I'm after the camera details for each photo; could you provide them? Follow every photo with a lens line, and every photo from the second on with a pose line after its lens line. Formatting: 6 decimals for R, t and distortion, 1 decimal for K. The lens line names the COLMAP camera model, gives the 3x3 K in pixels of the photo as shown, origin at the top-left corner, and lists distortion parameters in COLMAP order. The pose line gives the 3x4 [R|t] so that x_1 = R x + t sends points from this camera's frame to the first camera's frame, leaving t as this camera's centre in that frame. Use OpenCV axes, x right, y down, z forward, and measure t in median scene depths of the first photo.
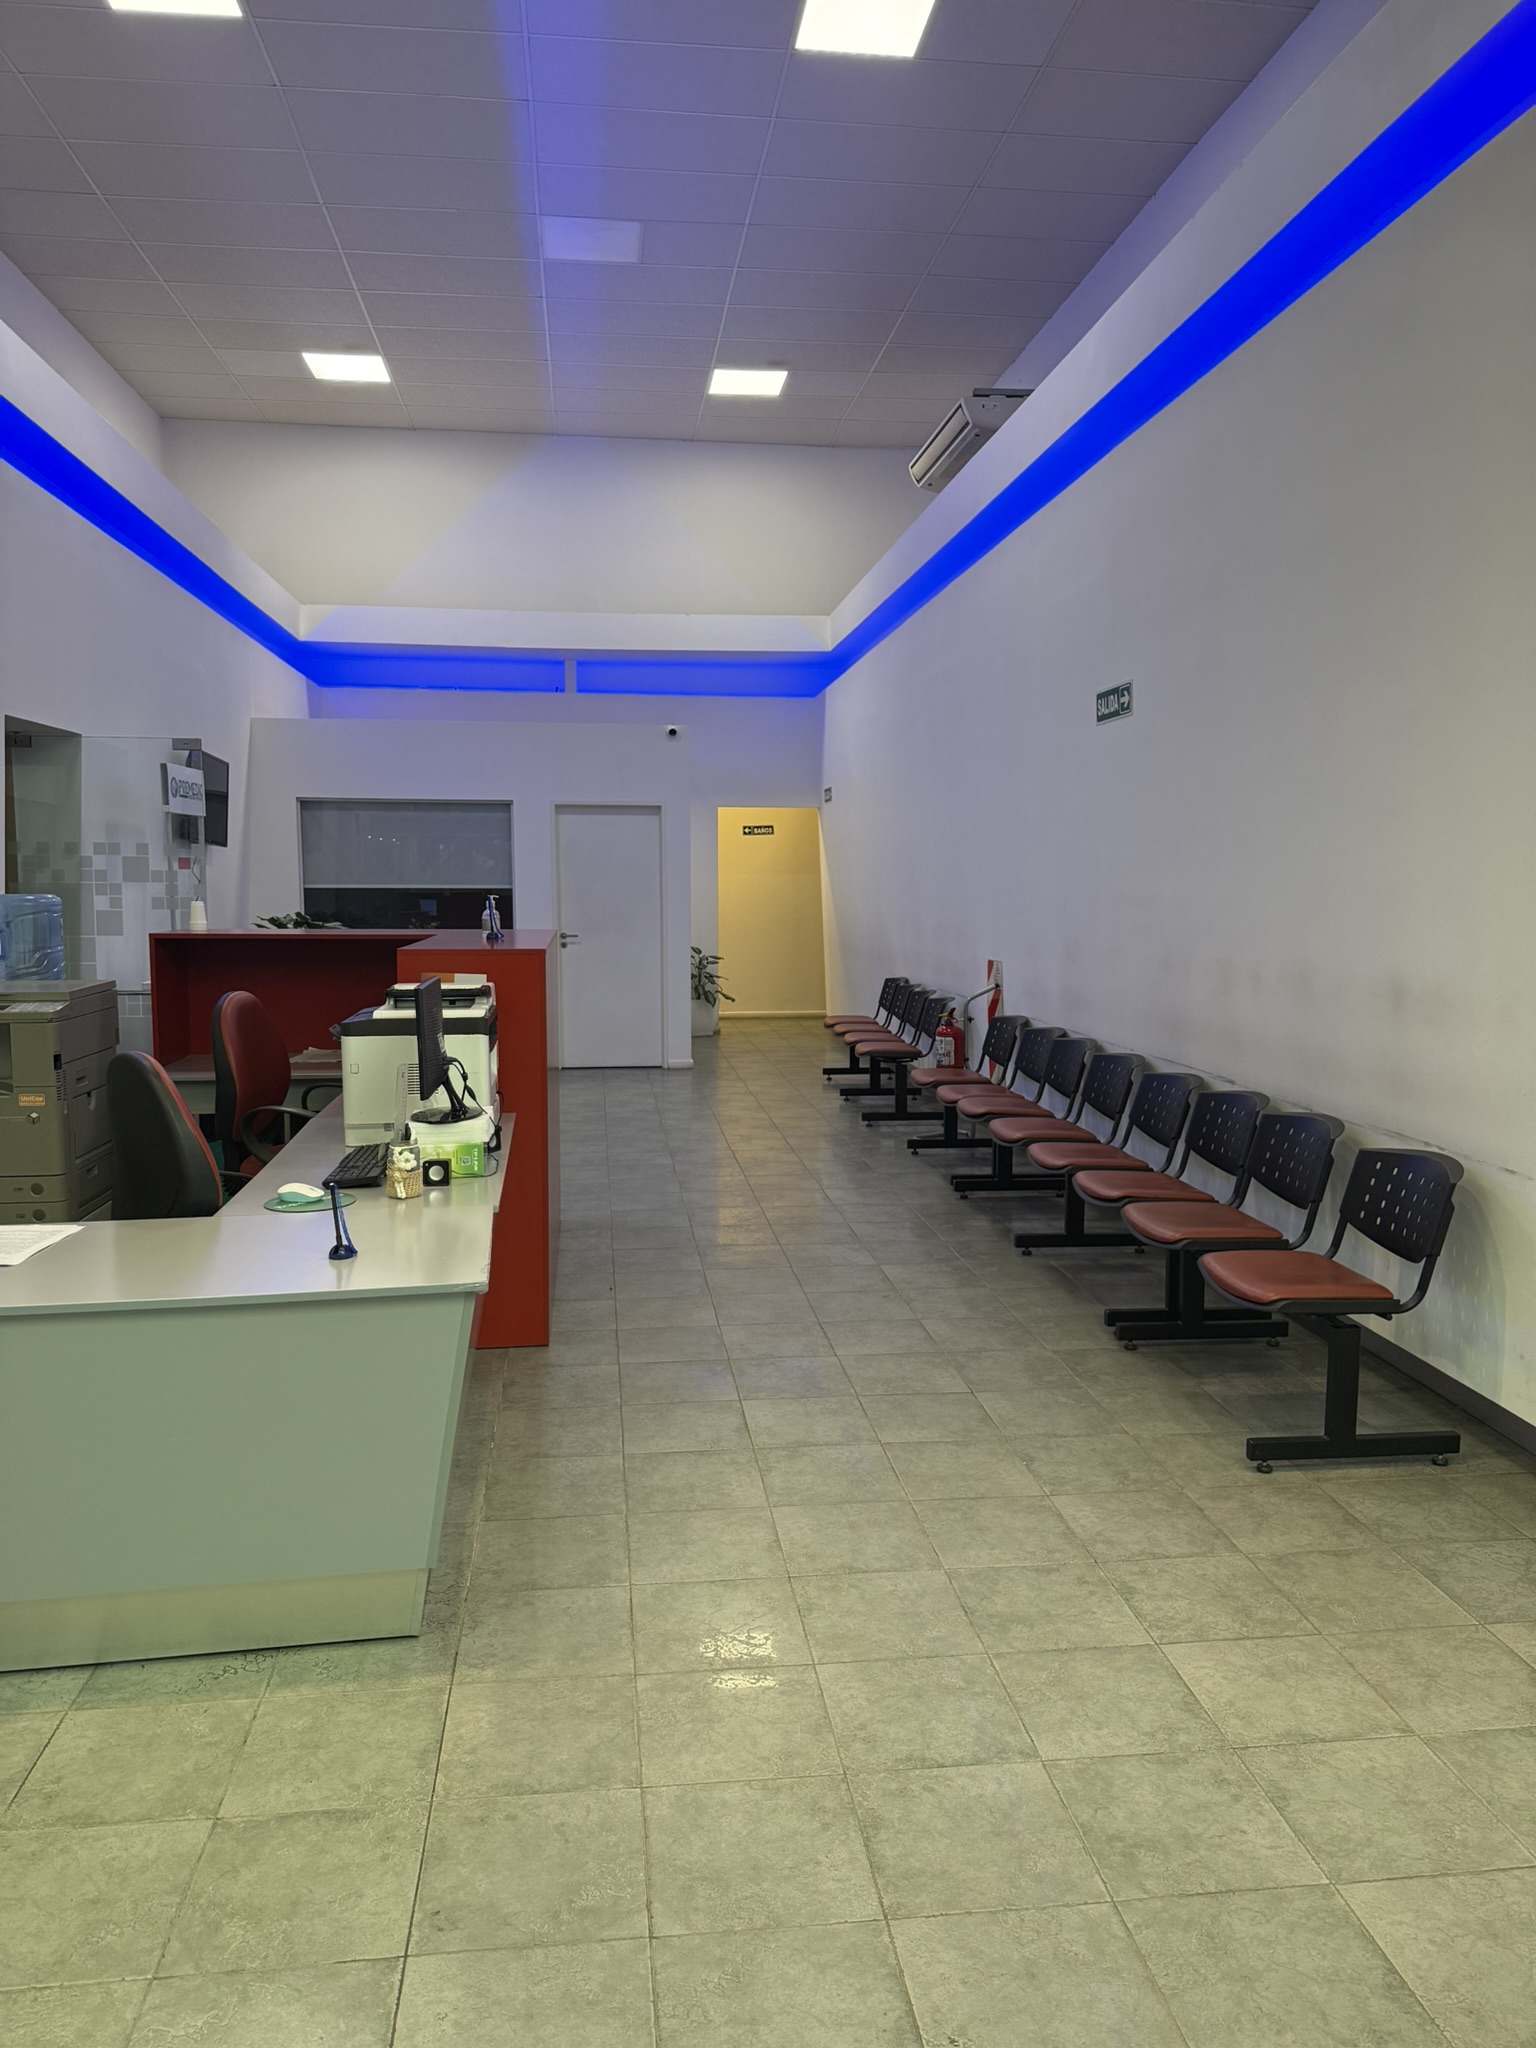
lens RADIAL K [[1482.3, 0, 764.0], [0, 1482.3, 1026.8], [0, 0, 1]] dist [0.081475, -0.083252]
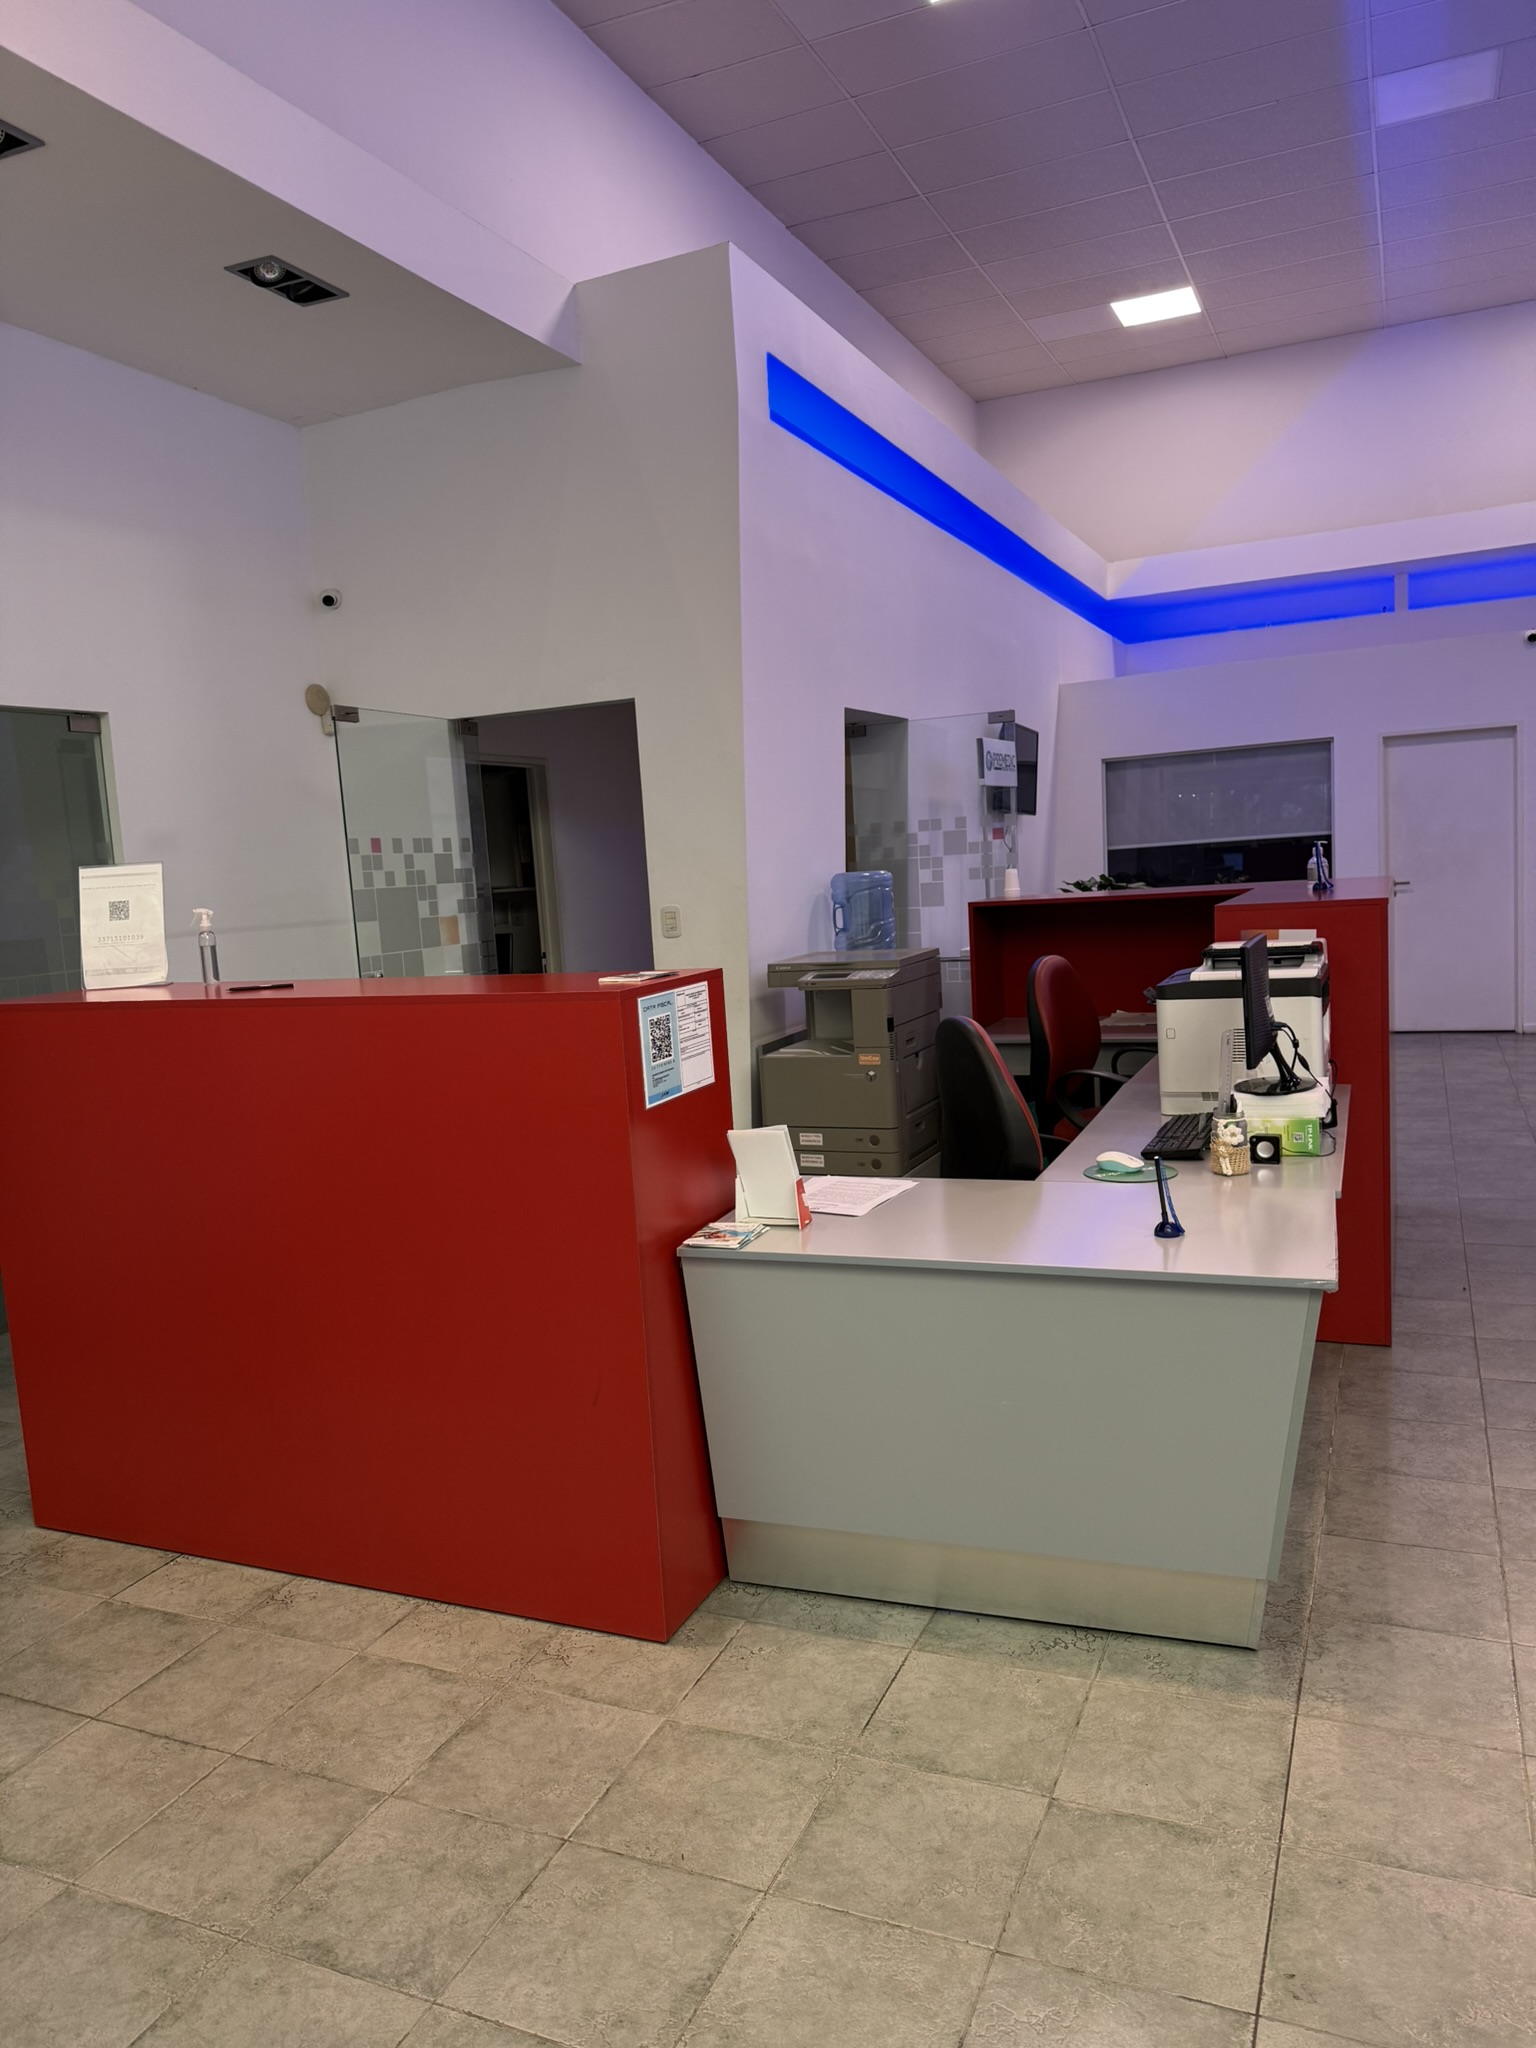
lens RADIAL K [[1488.7, 0, 742.0], [0, 1488.7, 1022.4], [0, 0, 1]] dist [0.101401, -0.138013]
pose [[0.858668, -0.001069, -0.512532, -0.019054], [0.012687, 0.999736, 0.019170, -0.000814], [0.512376, -0.022963, 0.858454, 0.039530]]
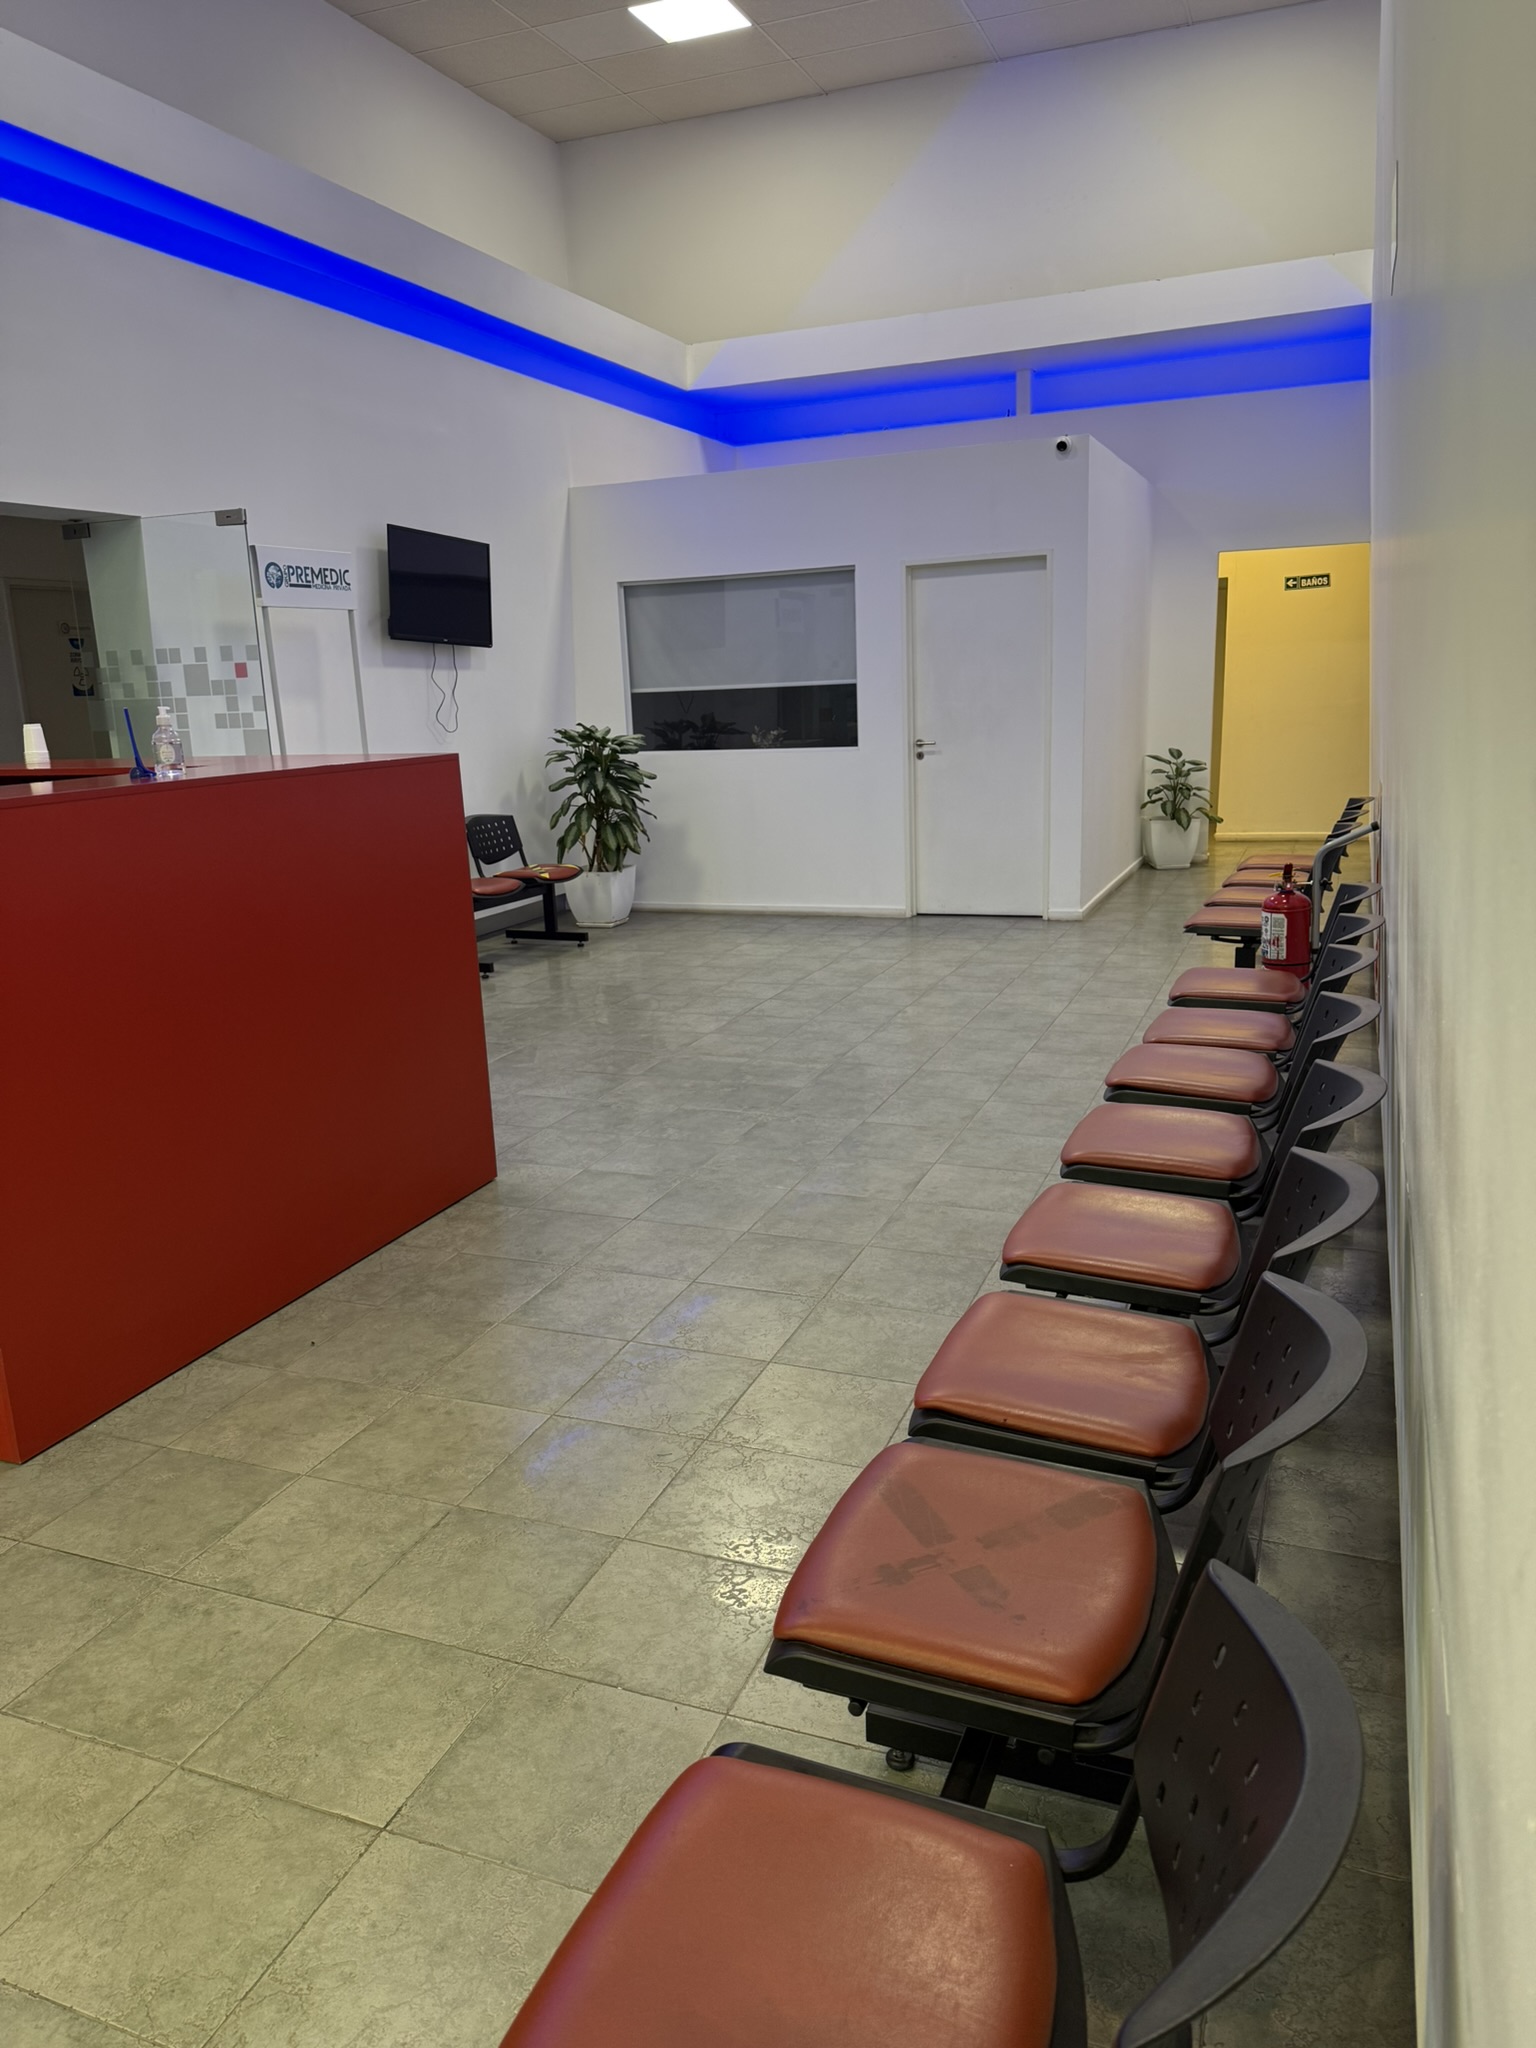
lens RADIAL K [[1482.3, 0, 764.0], [0, 1482.3, 1026.8], [0, 0, 1]] dist [0.081475, -0.083252]
pose [[0.880856, 0.070123, -0.468162, 0.500538], [-0.006078, 0.990562, 0.136934, -0.061637], [0.473346, -0.117773, 0.872968, 0.805150]]
